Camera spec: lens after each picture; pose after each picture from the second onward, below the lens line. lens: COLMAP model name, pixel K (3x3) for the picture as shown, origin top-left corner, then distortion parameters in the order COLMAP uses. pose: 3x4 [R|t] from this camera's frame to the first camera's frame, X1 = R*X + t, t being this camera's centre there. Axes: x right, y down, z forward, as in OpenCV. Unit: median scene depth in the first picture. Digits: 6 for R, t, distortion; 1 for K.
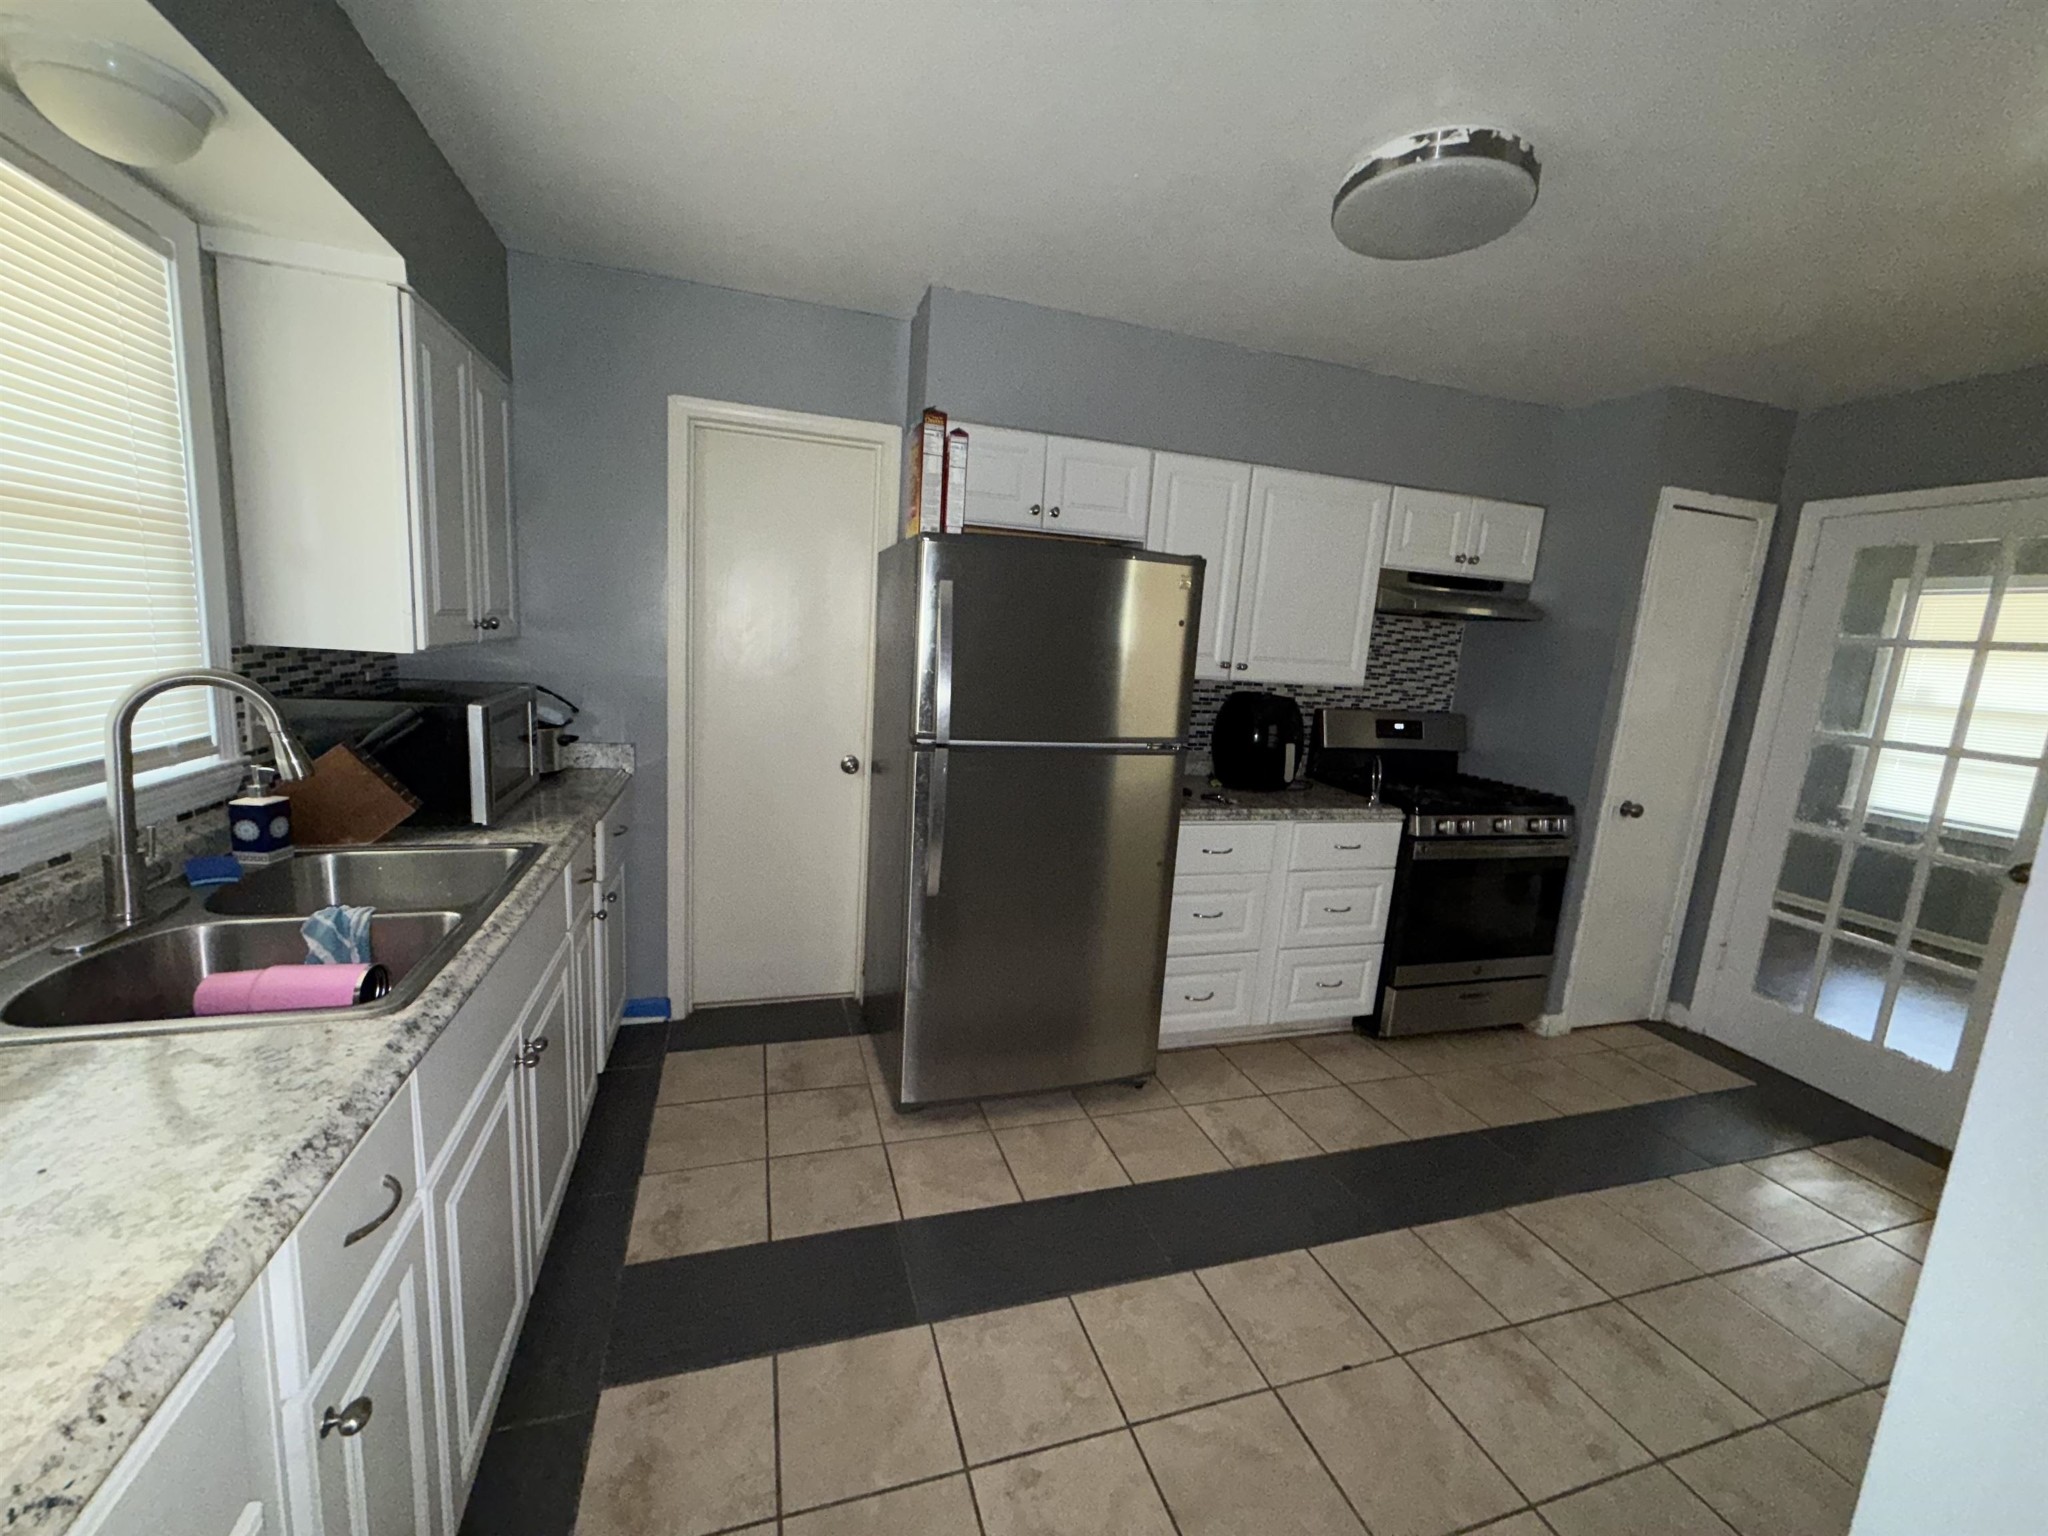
lens RADIAL K [[823.6, 0, 1028.2], [0, 823.6, 768.4], [0, 0, 1]] dist [-0.001598, 0.000038]
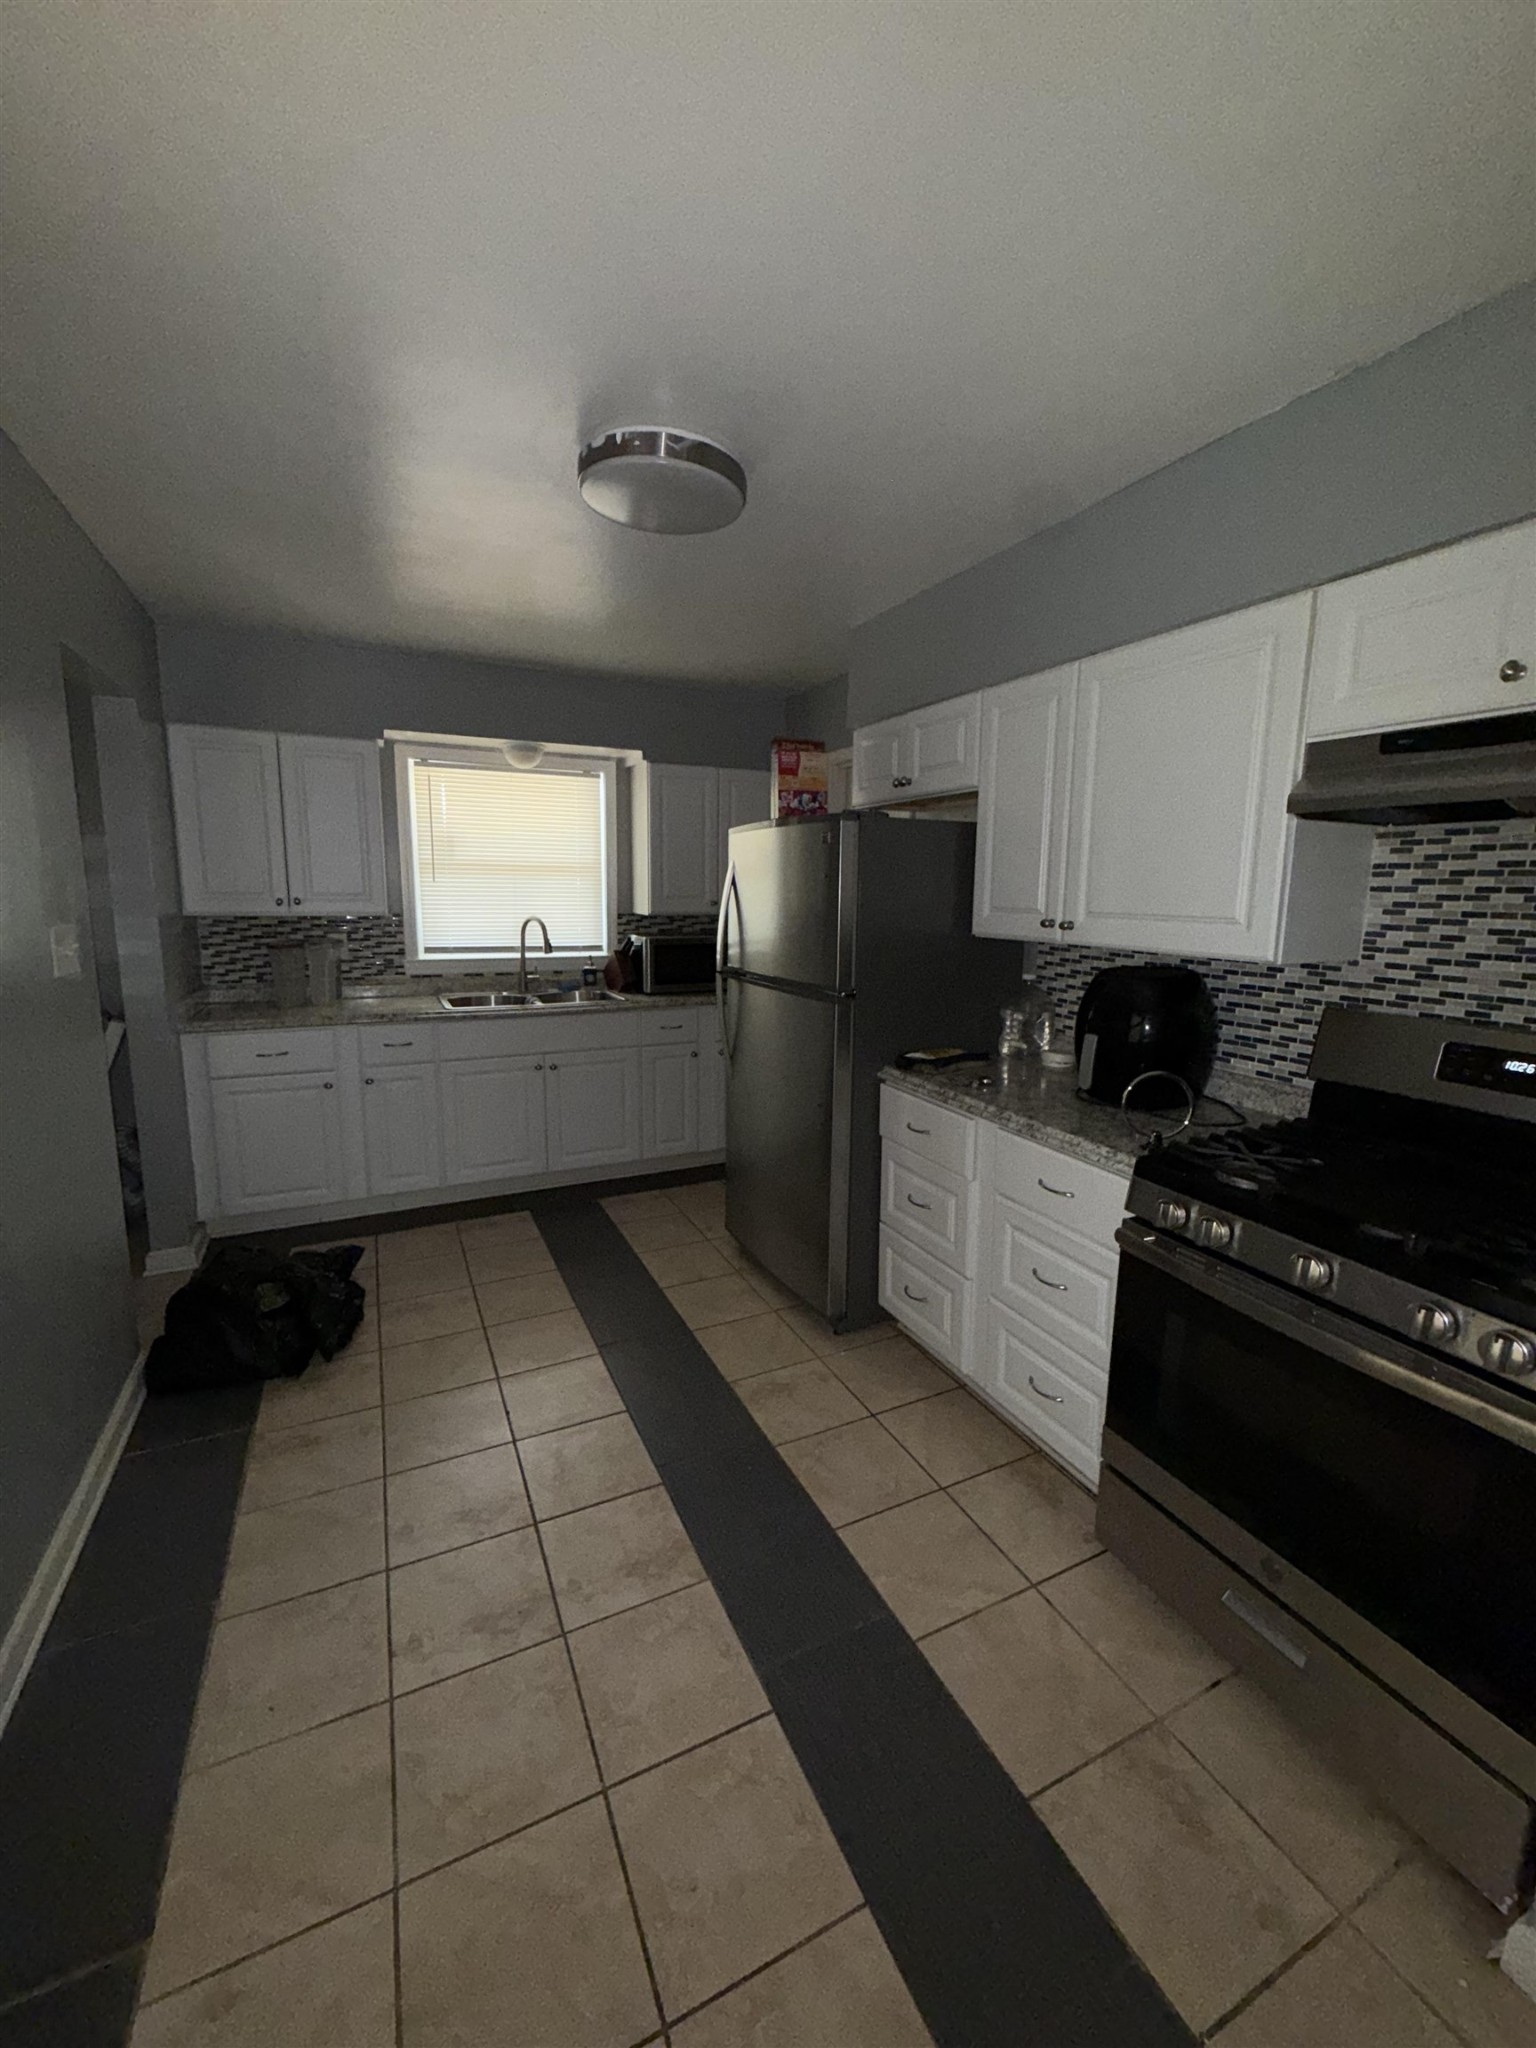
lens RADIAL K [[825.9, 0, 764.5], [0, 825.9, 1017.5], [0, 0, 1]] dist [0.000140, -0.000189]
pose [[0.127245, 0.086894, -0.988058, 0.916002], [-0.166202, 0.983939, 0.065128, -0.042364], [0.977847, 0.155930, 0.139644, 0.590027]]
